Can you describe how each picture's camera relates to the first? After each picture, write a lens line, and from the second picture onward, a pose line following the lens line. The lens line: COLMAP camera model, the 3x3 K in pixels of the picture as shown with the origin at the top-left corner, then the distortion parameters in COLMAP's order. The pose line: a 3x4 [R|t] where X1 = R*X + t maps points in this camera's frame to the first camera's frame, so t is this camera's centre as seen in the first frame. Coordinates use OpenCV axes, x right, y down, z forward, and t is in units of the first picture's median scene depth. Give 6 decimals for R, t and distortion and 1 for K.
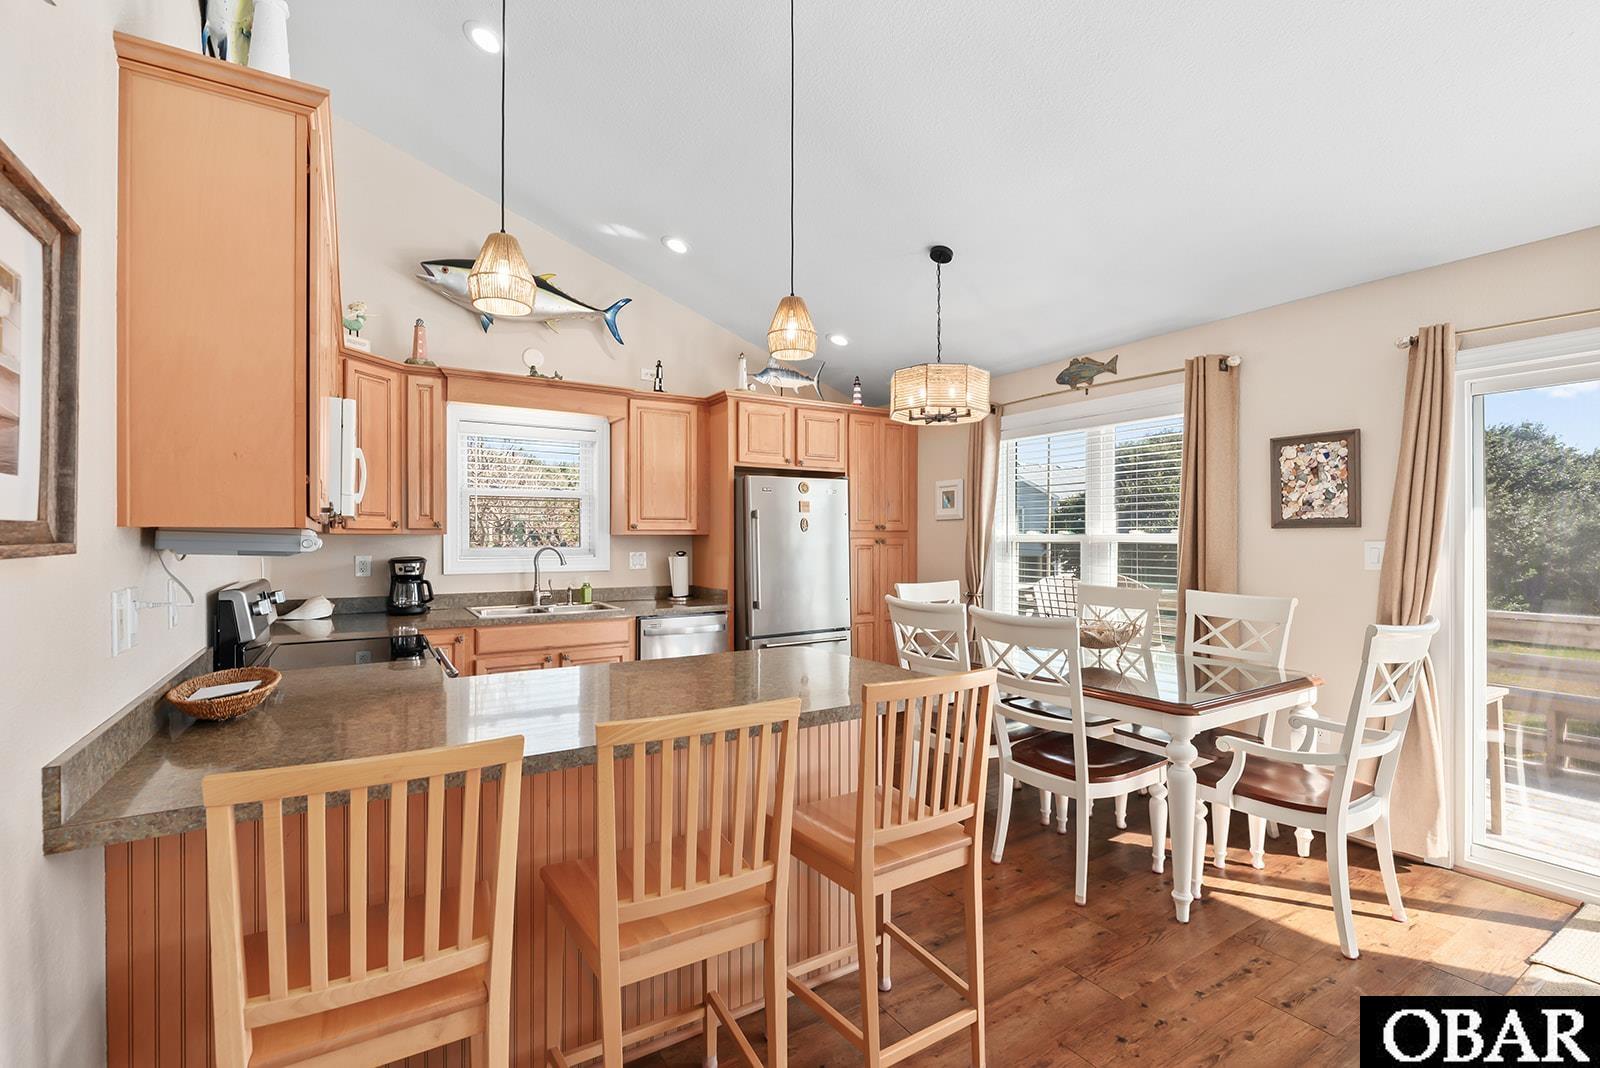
lens RADIAL K [[718.2, 0, 800.0], [0, 718.2, 534.0], [0, 0, 1]] dist [0.002018, 0.000101]
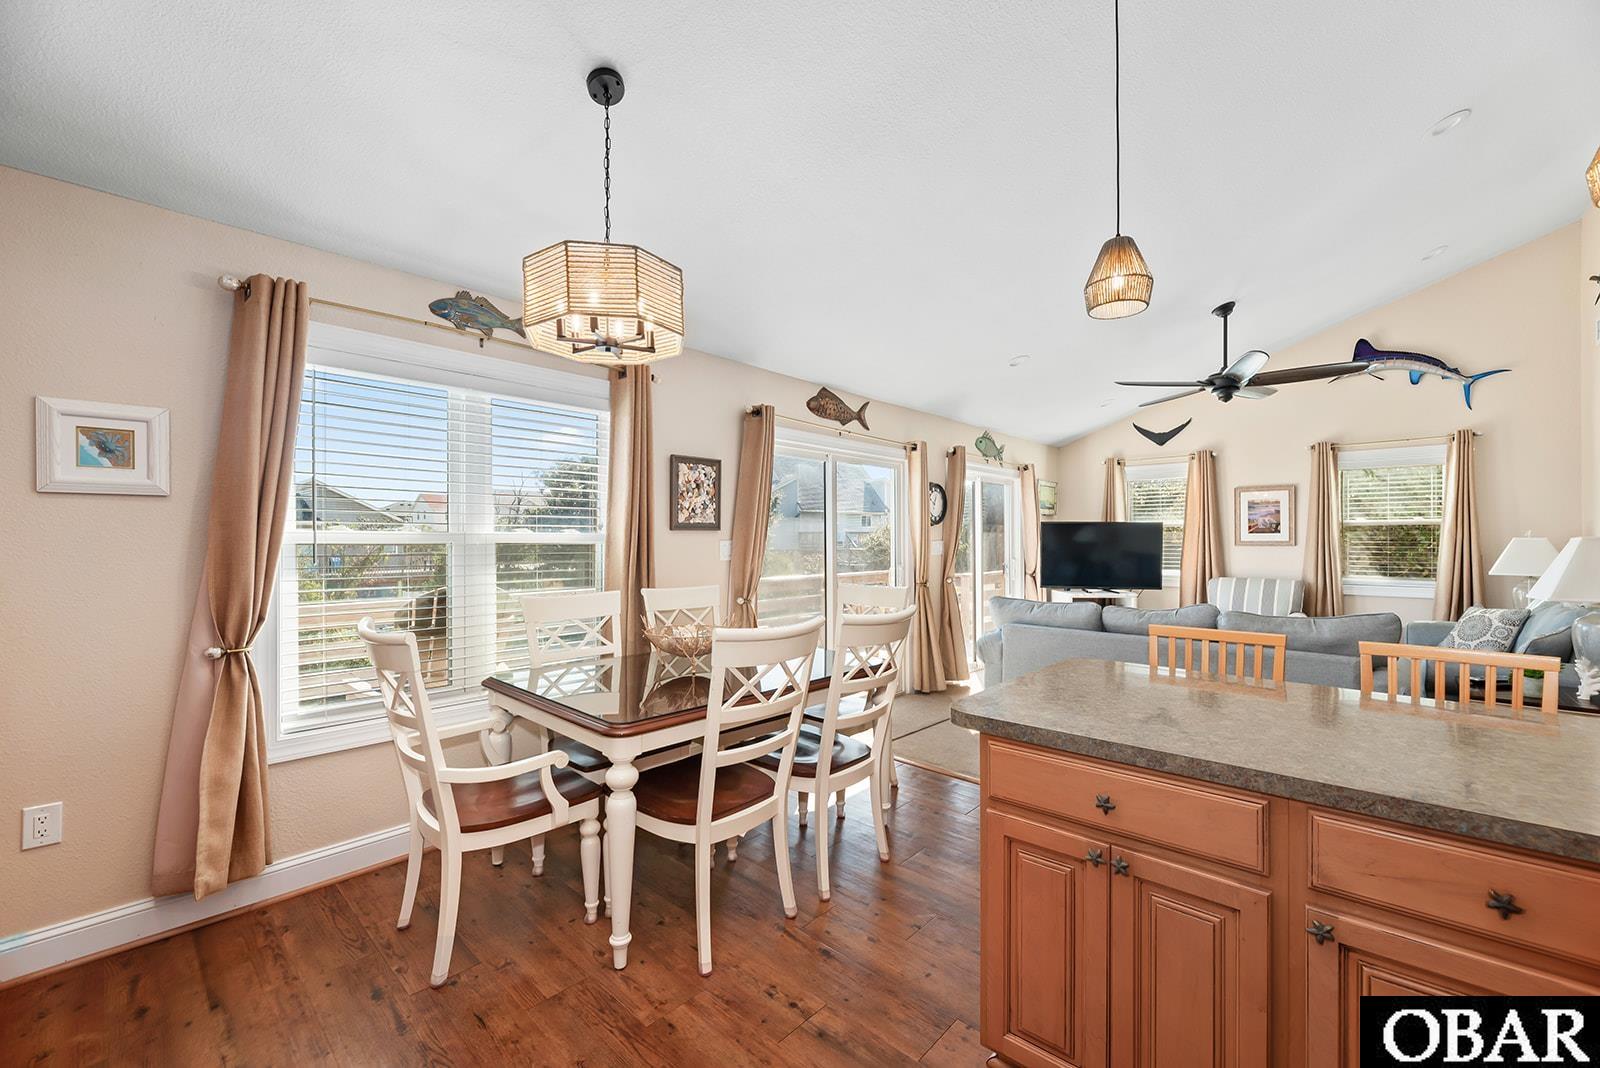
lens RADIAL K [[654.2, 0, 800.0], [0, 654.2, 534.0], [0, 0, 1]] dist [0.000663, 0.000132]
pose [[-0.274827, 0.006054, 0.961475, -0.332174], [-0.007617, 0.999935, -0.008474, 0.004812], [-0.961464, -0.009653, -0.274763, 0.820668]]
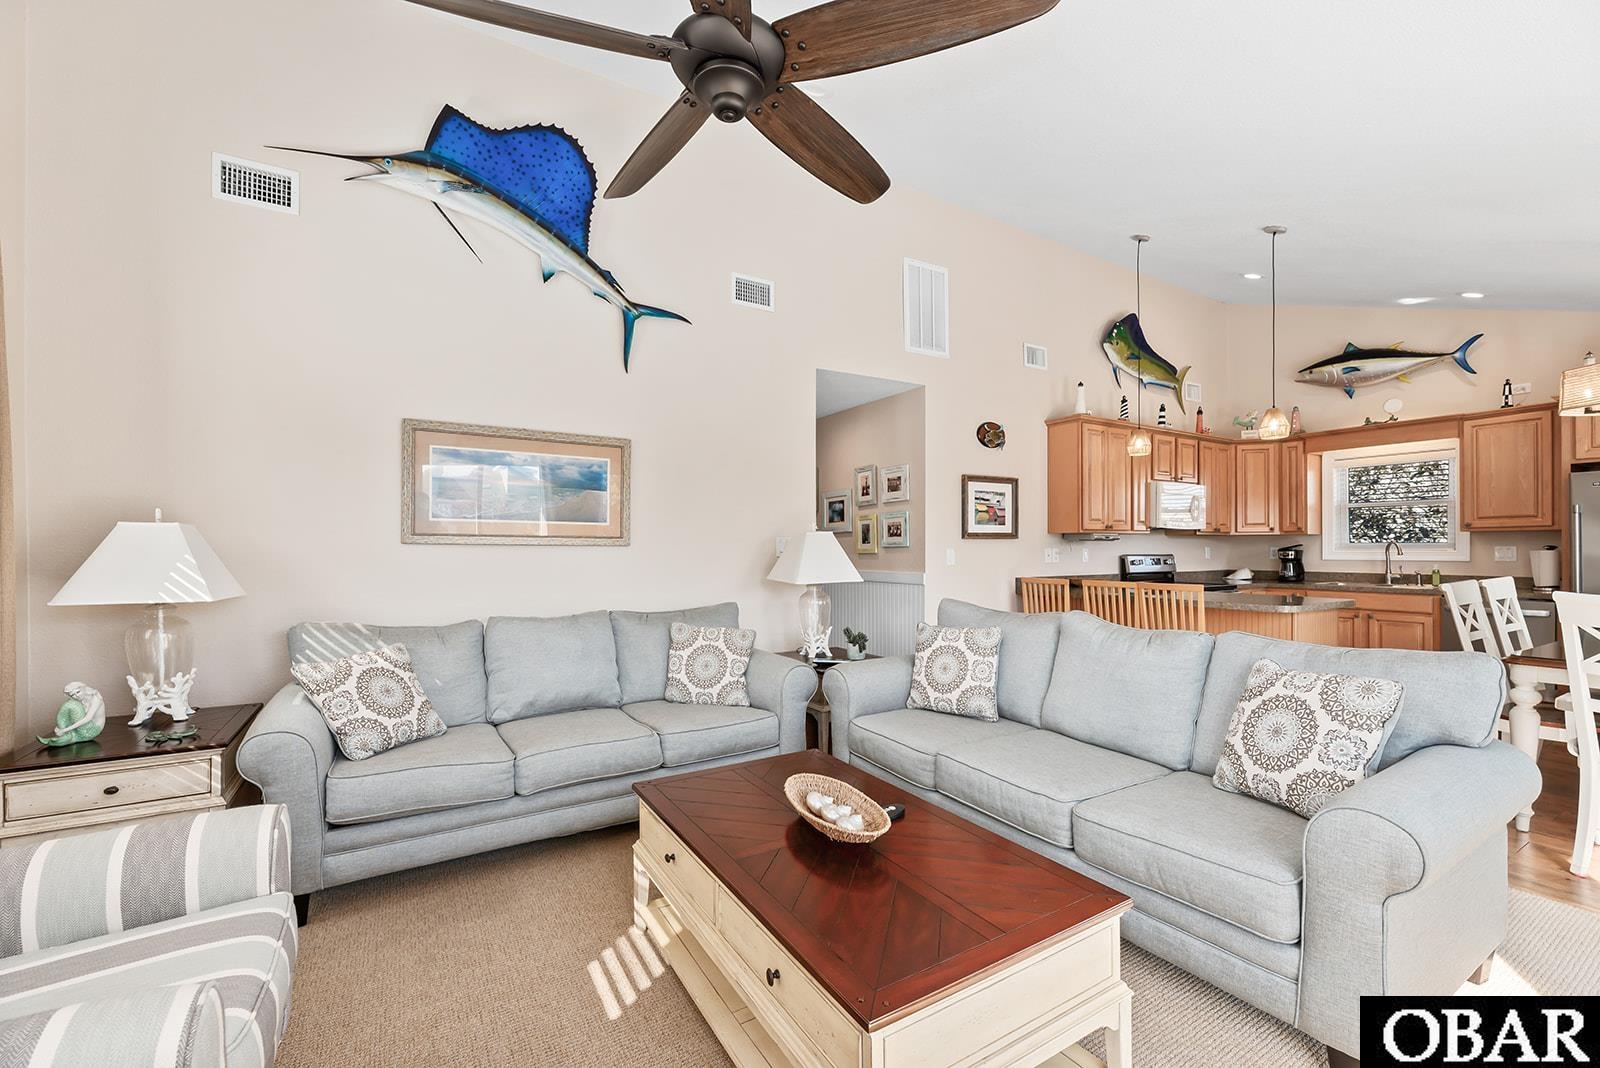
lens RADIAL K [[654.2, 0, 800.0], [0, 654.2, 534.0], [0, 0, 1]] dist [0.000663, 0.000132]
pose [[-0.013800, -0.020526, -0.999694, 0.951097], [0.007432, 0.999760, -0.020630, 0.020351], [0.999877, -0.007715, -0.013644, -0.133571]]
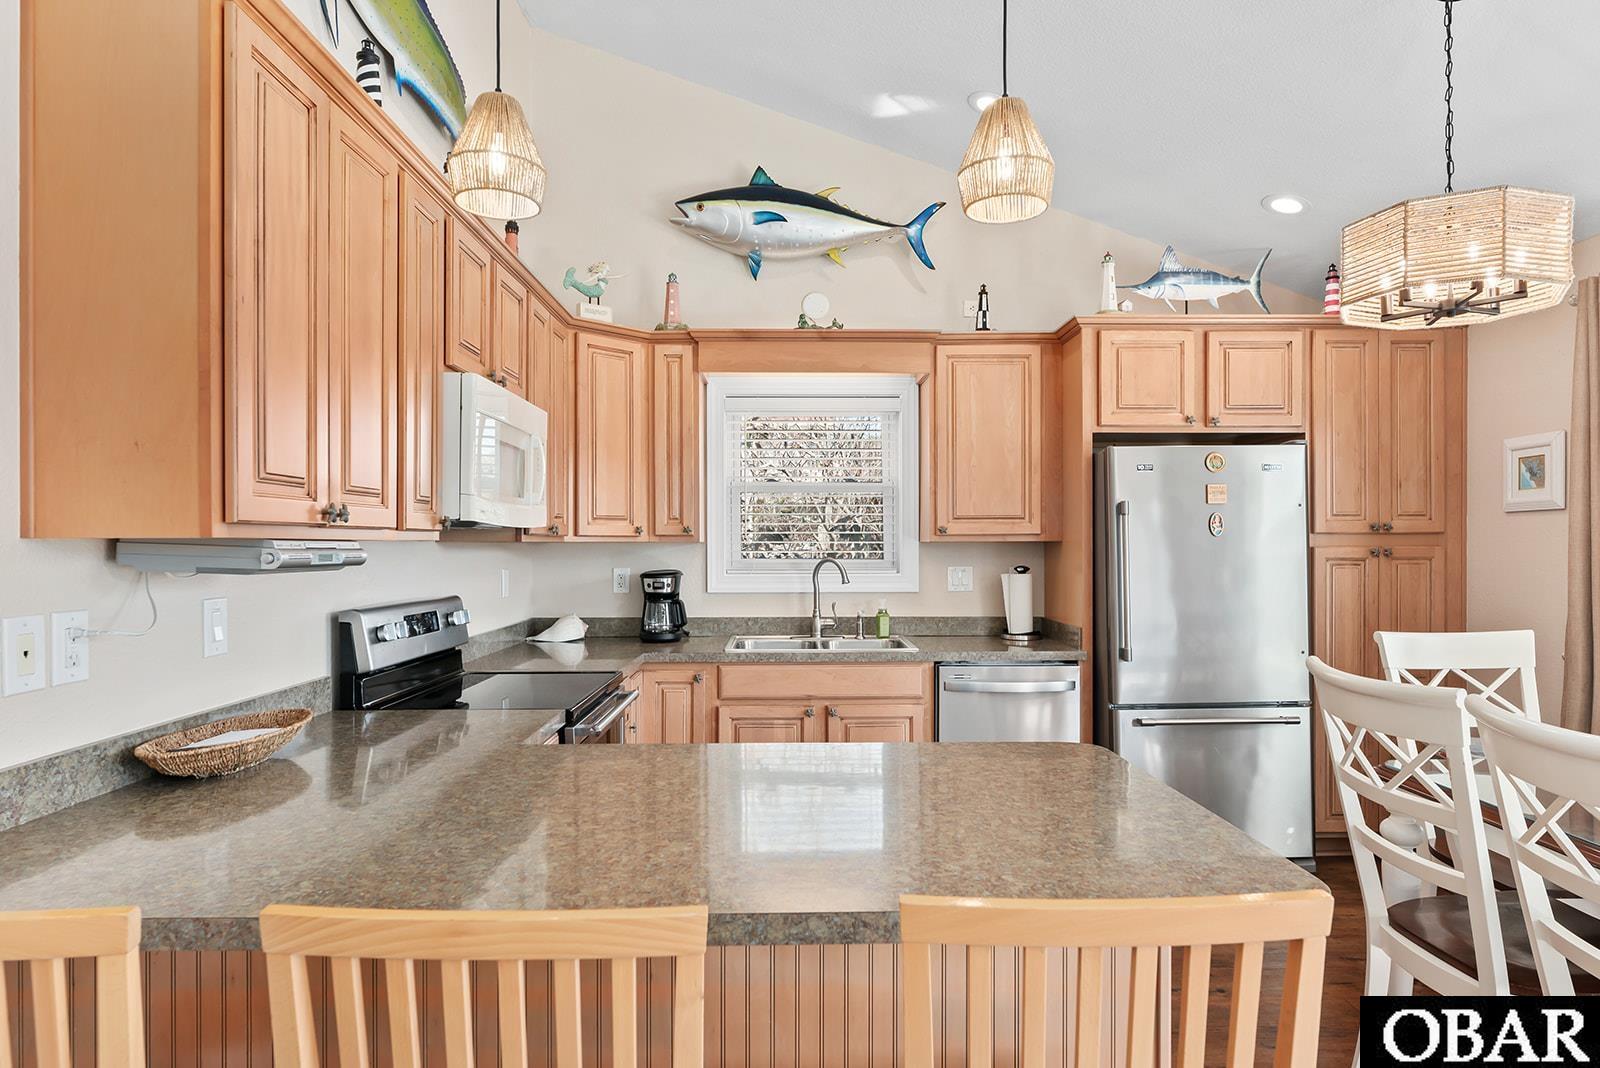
lens RADIAL K [[924.4, 0, 800.0], [0, 924.4, 534.0], [0, 0, 1]] dist [0.002319, -0.000392]
pose [[0.856558, -0.006770, -0.516007, 0.114736], [0.004347, 0.999973, -0.005905, -0.001693], [0.516033, 0.002815, 0.856564, 0.177671]]
